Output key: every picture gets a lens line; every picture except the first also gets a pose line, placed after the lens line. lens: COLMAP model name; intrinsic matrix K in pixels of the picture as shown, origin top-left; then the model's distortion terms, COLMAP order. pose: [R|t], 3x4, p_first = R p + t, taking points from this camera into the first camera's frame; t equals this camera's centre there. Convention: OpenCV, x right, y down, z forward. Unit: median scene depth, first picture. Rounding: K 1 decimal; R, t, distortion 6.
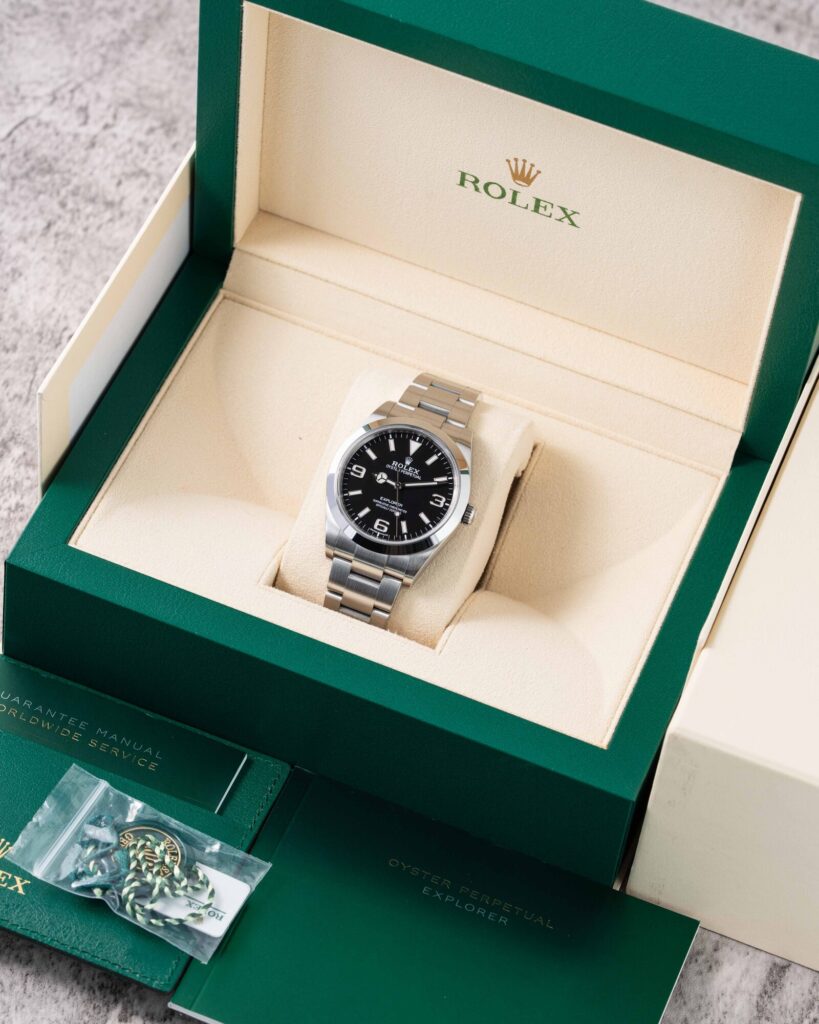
lens RADIAL K [[4041.3, 0, 409.5], [0, 4041.3, 512.0], [0, 0, 1]] dist [-0.030931, 1.476105]
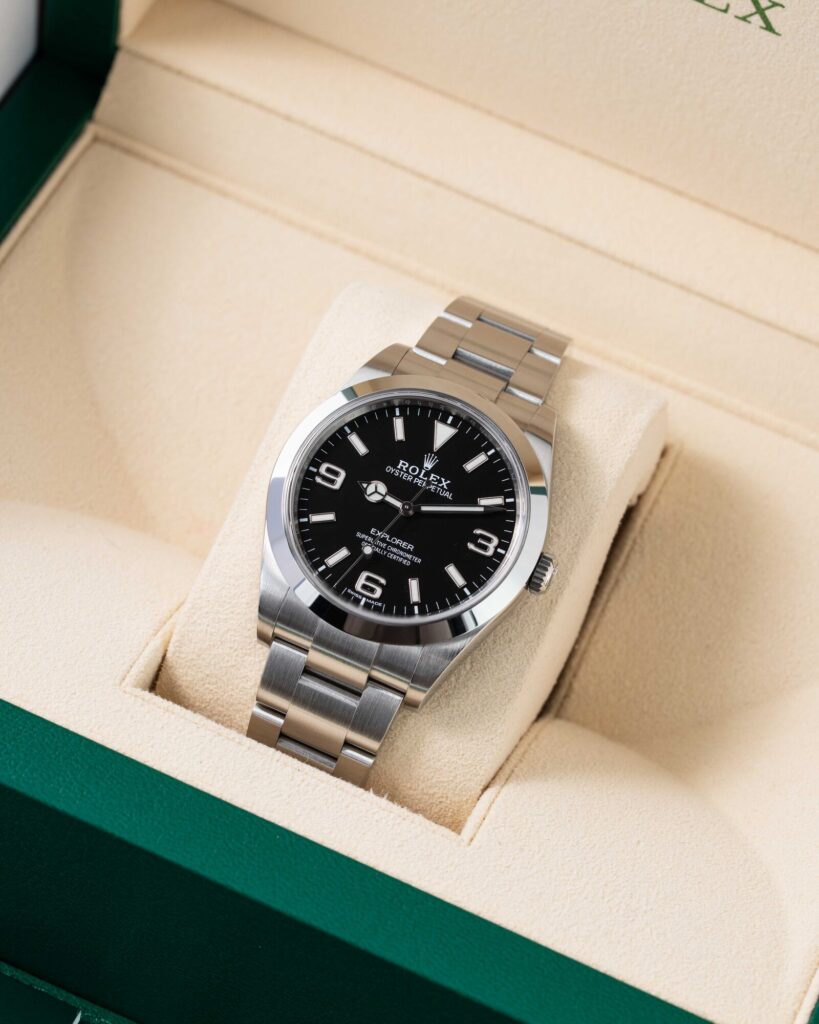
lens RADIAL K [[4041.3, 0, 409.5], [0, 4041.3, 512.0], [0, 0, 1]] dist [-0.030931, 1.476105]
pose [[0.997939, 0.060318, 0.021877, -0.013630], [-0.060164, 0.998160, -0.007596, -0.002232], [-0.022295, 0.006264, 0.999732, 0.488072]]
